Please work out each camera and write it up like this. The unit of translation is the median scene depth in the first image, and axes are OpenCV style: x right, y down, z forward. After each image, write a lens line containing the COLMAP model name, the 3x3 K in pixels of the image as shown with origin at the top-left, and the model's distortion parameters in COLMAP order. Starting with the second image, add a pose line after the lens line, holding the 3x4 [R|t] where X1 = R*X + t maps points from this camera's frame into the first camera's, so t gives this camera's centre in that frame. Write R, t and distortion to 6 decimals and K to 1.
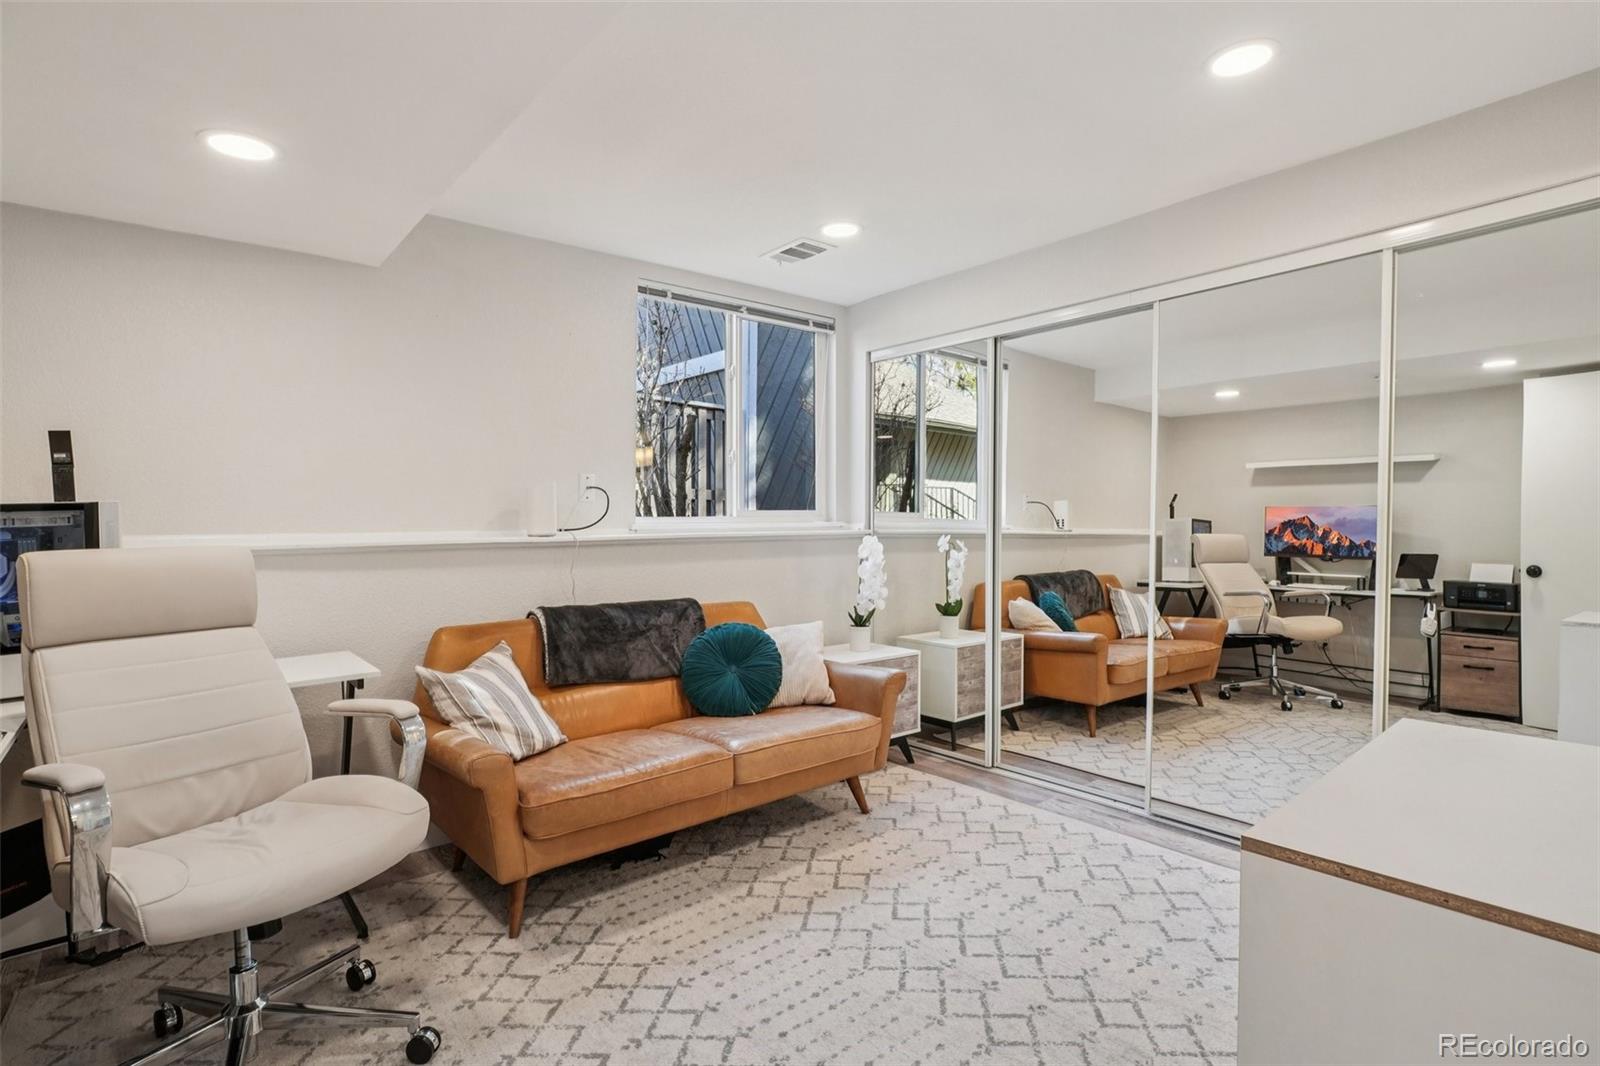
lens RADIAL K [[765.8, 0, 801.9], [0, 765.8, 518.3], [0, 0, 1]] dist [-0.003527, -0.000599]
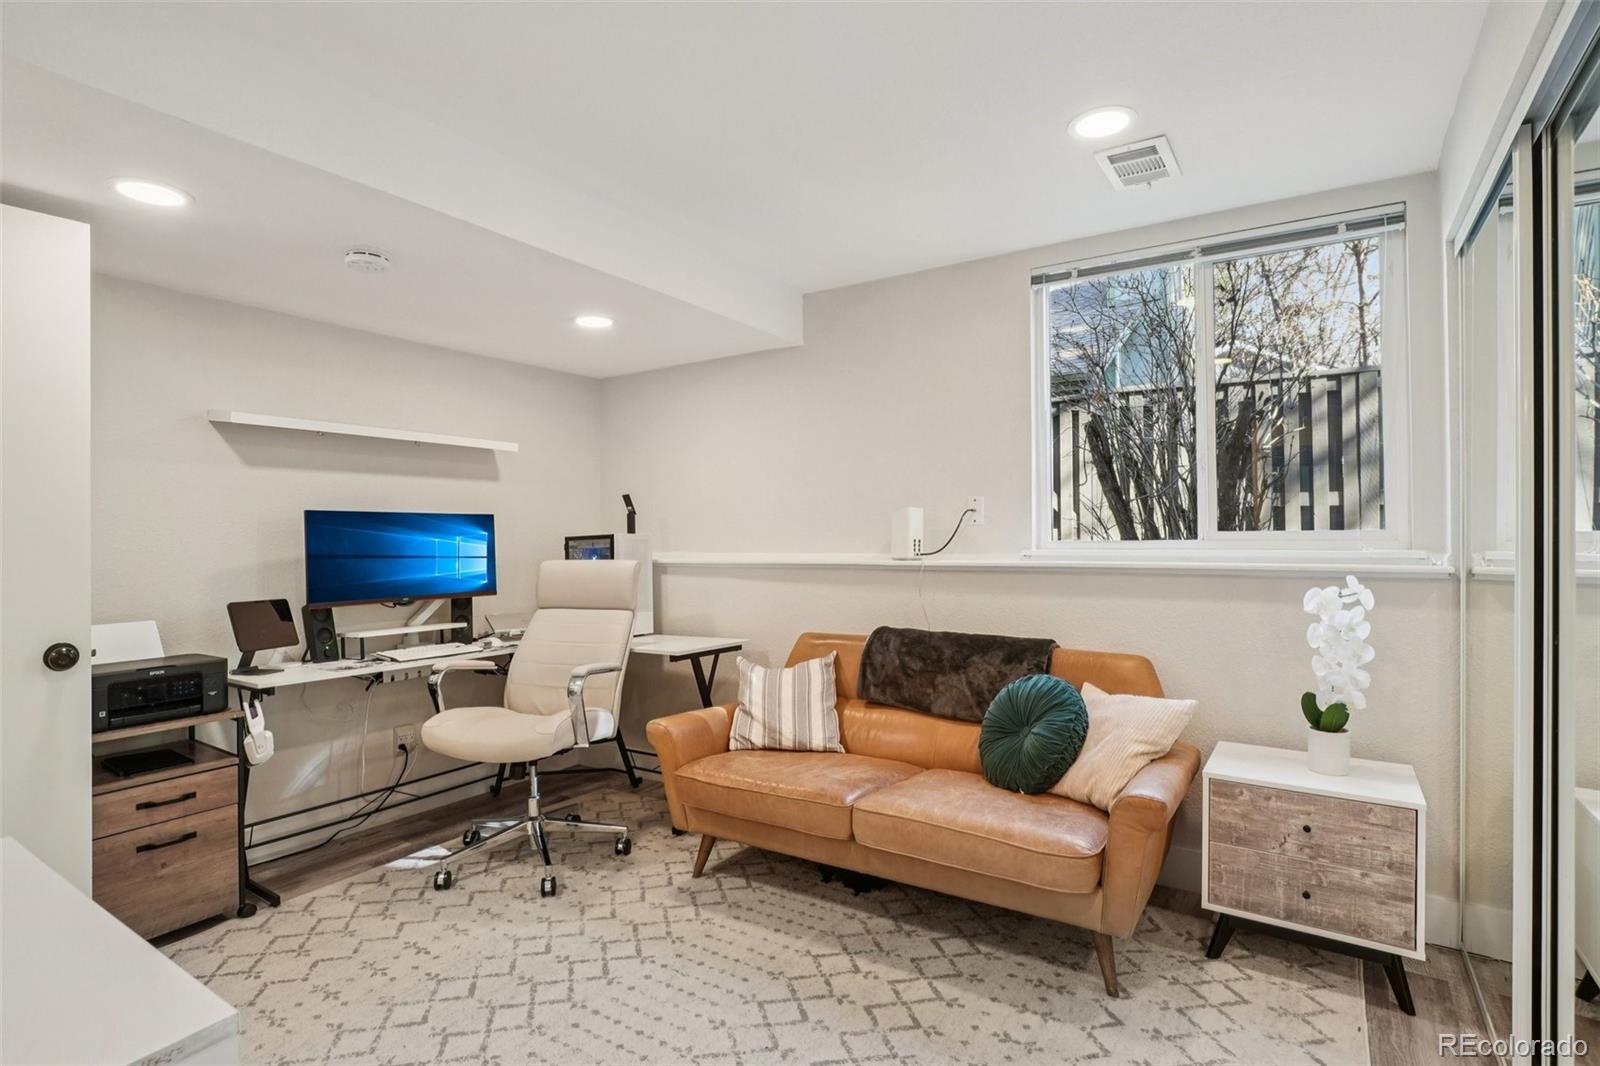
lens RADIAL K [[782.8, 0, 818.6], [0, 782.8, 532.1], [0, 0, 1]] dist [0.000621, 0.001122]
pose [[0.323367, -0.006719, -0.946250, 0.714922], [0.000802, 0.999976, -0.006827, -0.008061], [0.946273, 0.001448, 0.323365, 0.608354]]
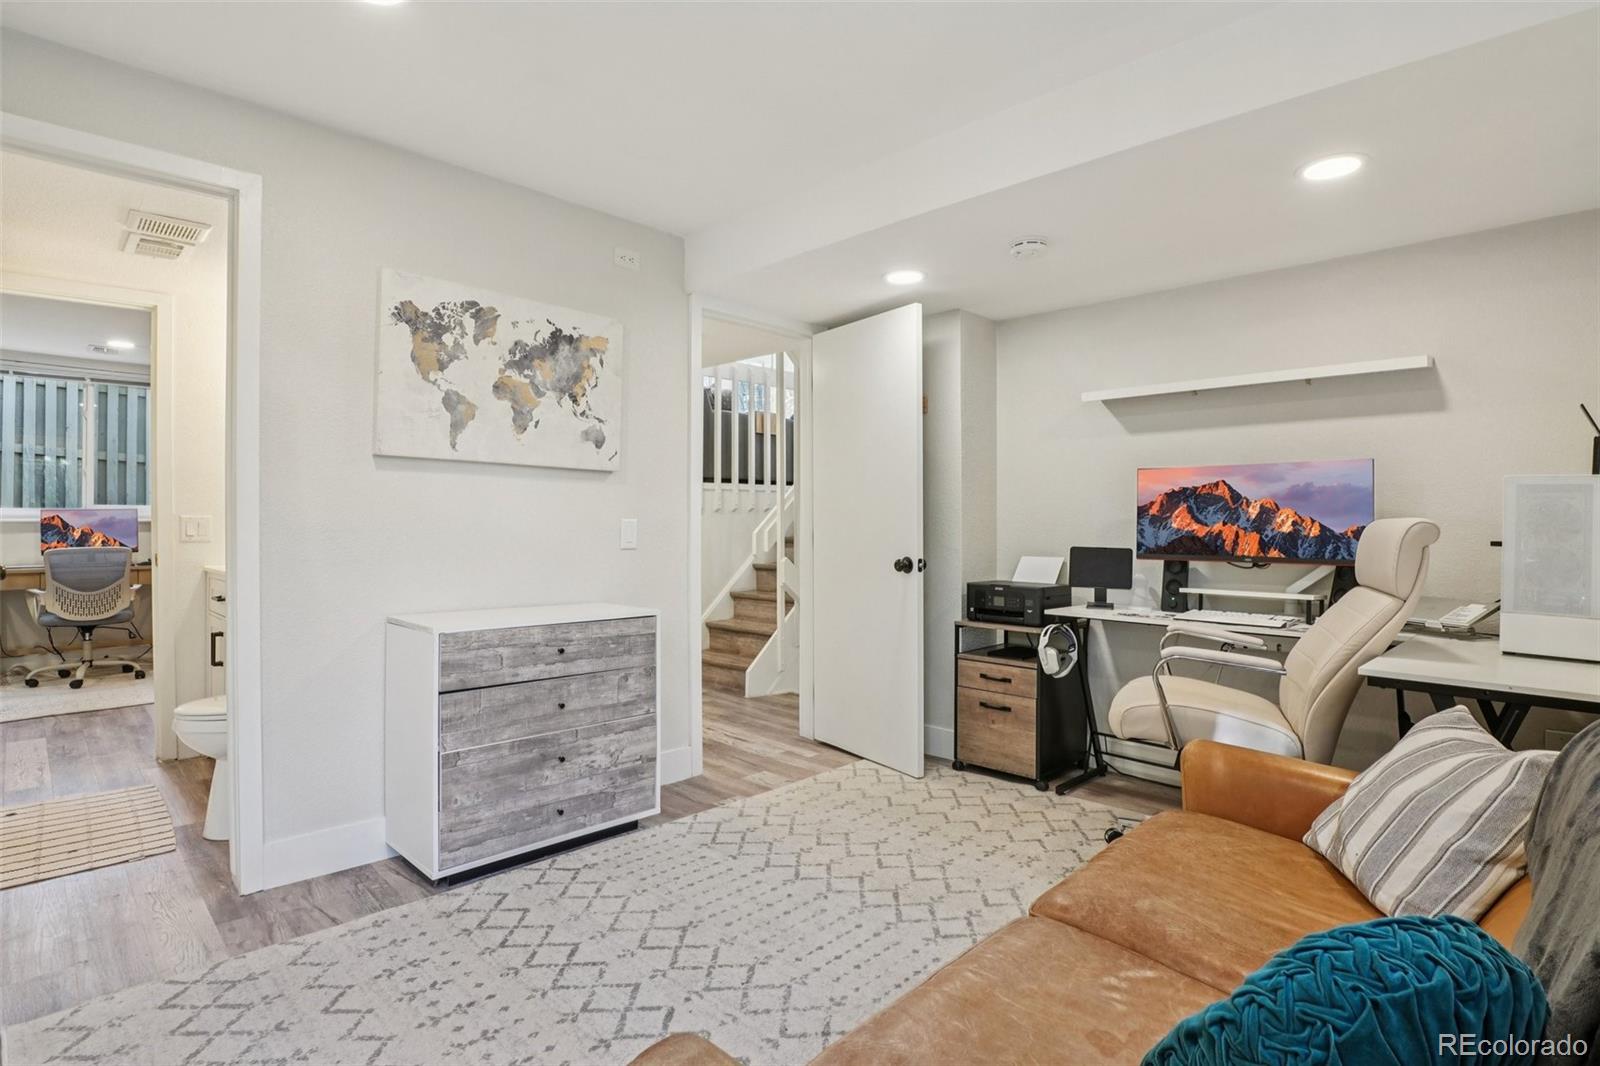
lens RADIAL K [[765.8, 0, 801.9], [0, 765.8, 518.3], [0, 0, 1]] dist [-0.003527, -0.000599]
pose [[-0.985159, -0.002232, -0.171632, 0.149108], [-0.002930, 0.999988, 0.003815, 0.027389], [0.171621, 0.004261, -0.985154, 1.373838]]
